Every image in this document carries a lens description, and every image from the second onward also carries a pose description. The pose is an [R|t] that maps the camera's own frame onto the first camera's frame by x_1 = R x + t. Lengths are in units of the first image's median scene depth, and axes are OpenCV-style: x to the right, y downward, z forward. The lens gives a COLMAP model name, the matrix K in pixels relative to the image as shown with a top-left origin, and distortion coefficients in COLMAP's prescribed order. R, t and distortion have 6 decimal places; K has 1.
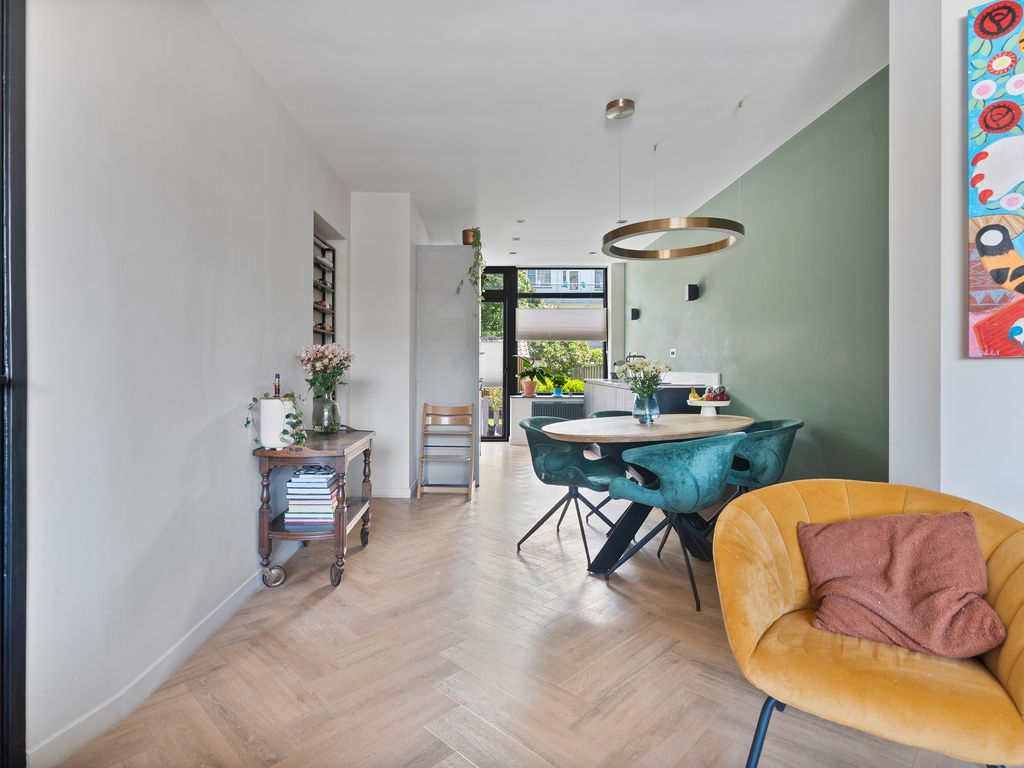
lens RADIAL K [[539.8, 0, 514.9], [0, 539.8, 378.3], [0, 0, 1]] dist [-0.004239, -0.000149]
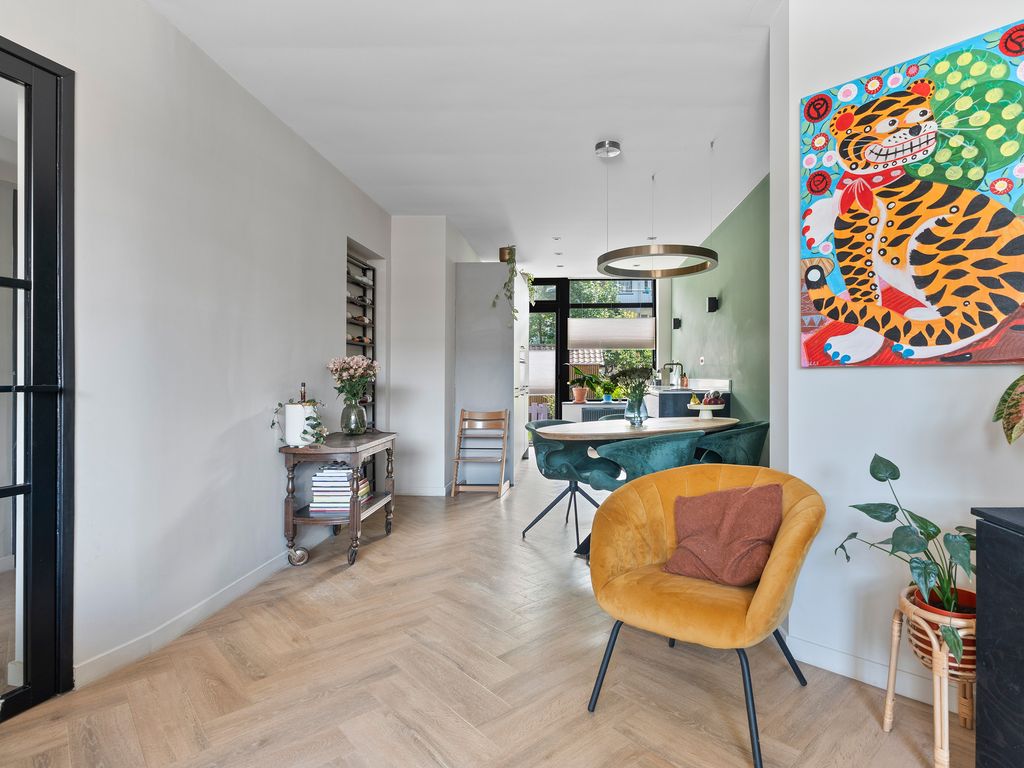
lens RADIAL K [[539.8, 0, 588.6], [0, 539.8, 381.8], [0, 0, 1]] dist [-0.004239, -0.000149]
pose [[0.999979, -0.005728, -0.002978, 0.150179], [0.005707, 0.999959, -0.006975, 0.001071], [0.003017, 0.006958, 0.999971, -0.133872]]
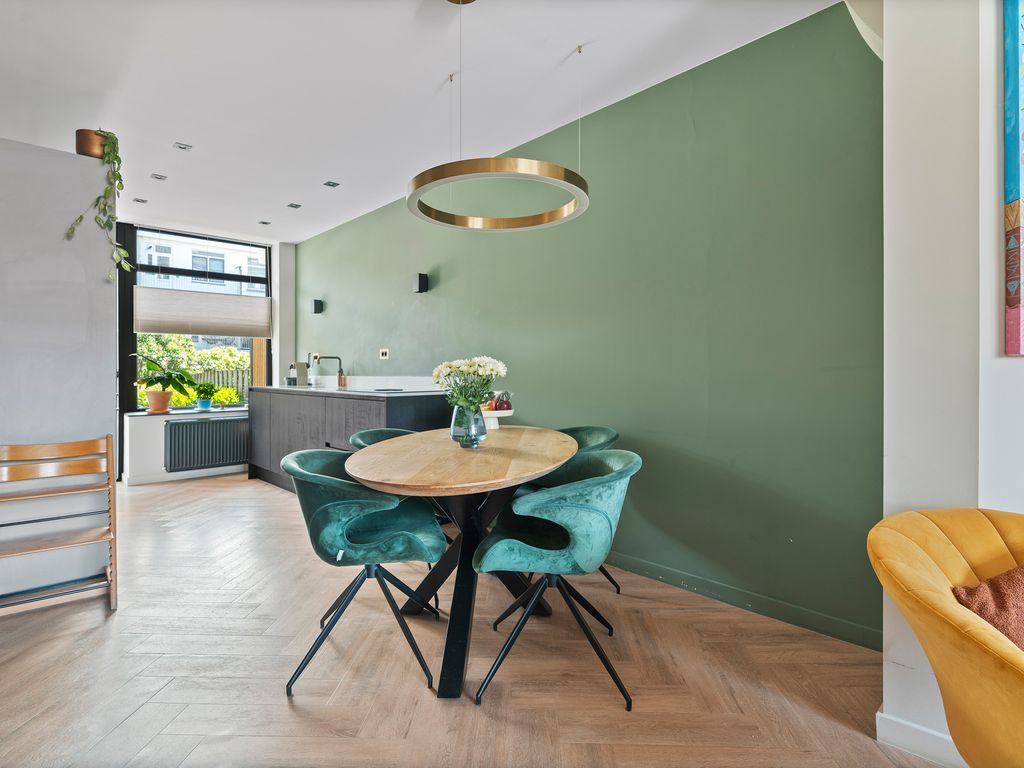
lens RADIAL K [[539.8, 0, 541.1], [0, 539.8, 378.5], [0, 0, 1]] dist [-0.004239, -0.000149]
pose [[0.754362, -0.010638, 0.656373, -0.183996], [0.015691, 0.999875, -0.001829, -0.006719], [-0.656272, 0.011678, 0.754434, 0.460824]]
